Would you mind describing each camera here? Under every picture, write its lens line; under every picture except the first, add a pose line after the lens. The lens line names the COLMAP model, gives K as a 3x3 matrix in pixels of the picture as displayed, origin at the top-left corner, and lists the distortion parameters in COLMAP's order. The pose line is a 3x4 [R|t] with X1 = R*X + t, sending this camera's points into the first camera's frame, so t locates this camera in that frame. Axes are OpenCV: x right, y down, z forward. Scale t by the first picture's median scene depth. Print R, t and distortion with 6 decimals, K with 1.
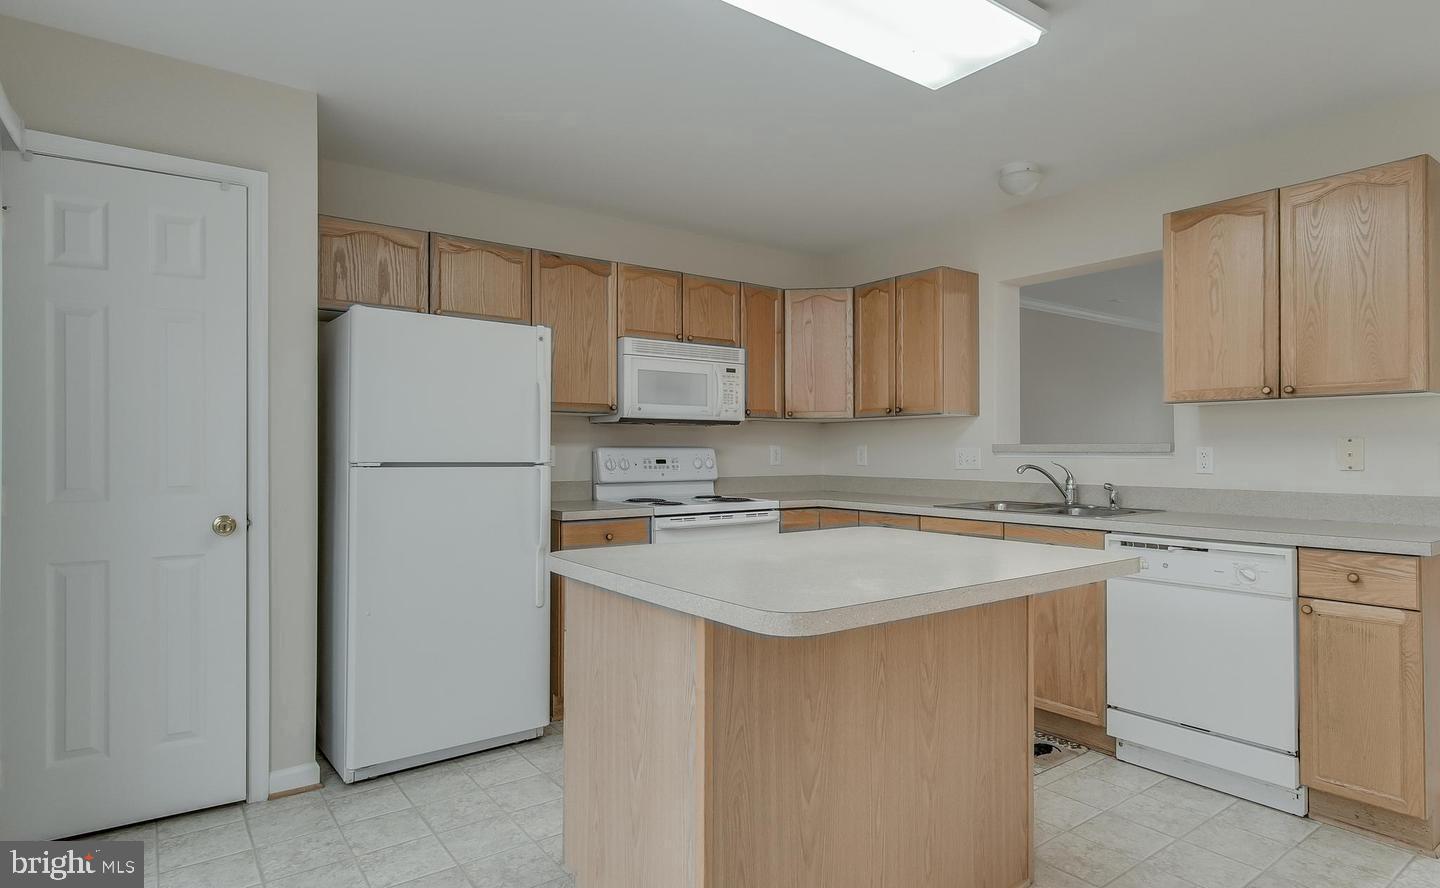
lens RADIAL K [[791.1, 0, 720.7], [0, 791.1, 440.0], [0, 0, 1]] dist [0.012123, 0.000155]
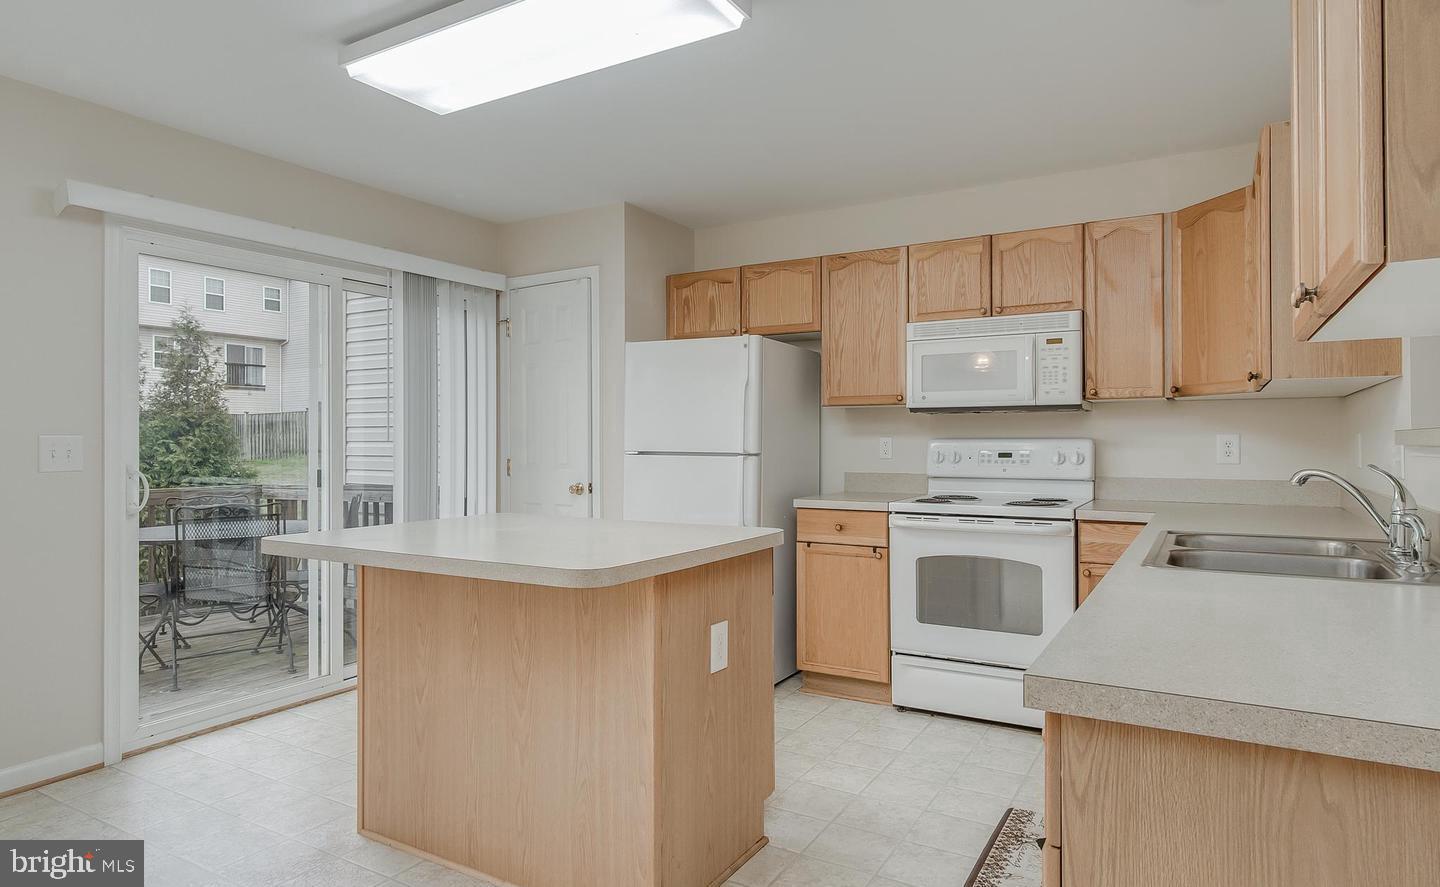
lens RADIAL K [[825.1, 0, 722.7], [0, 825.1, 443.0], [0, 0, 1]] dist [-0.004822, -0.000612]
pose [[0.392559, 0.000552, -0.919727, 0.702536], [0.014601, 0.999870, 0.006832, 0.003922], [0.919611, -0.016111, 0.392500, 0.403827]]
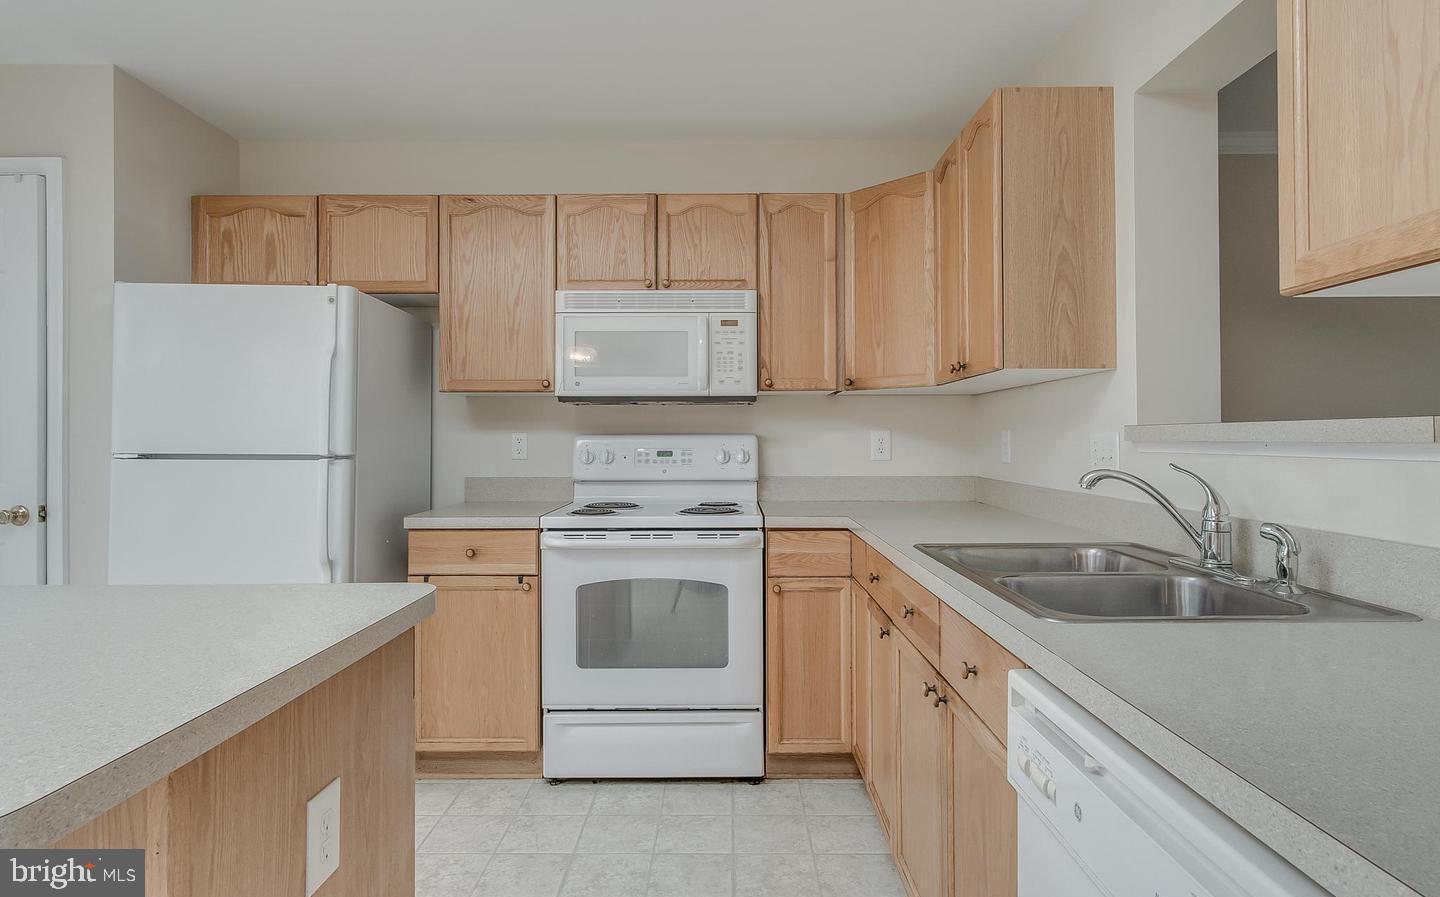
lens RADIAL K [[781.3, 0, 720.5], [0, 781.3, 431.9], [0, 0, 1]] dist [0.002687, 0.001810]
pose [[0.804605, -0.007206, -0.593767, 0.450818], [0.011026, 0.999935, 0.002807, 0.005723], [0.593708, -0.008806, 0.804632, 0.486552]]
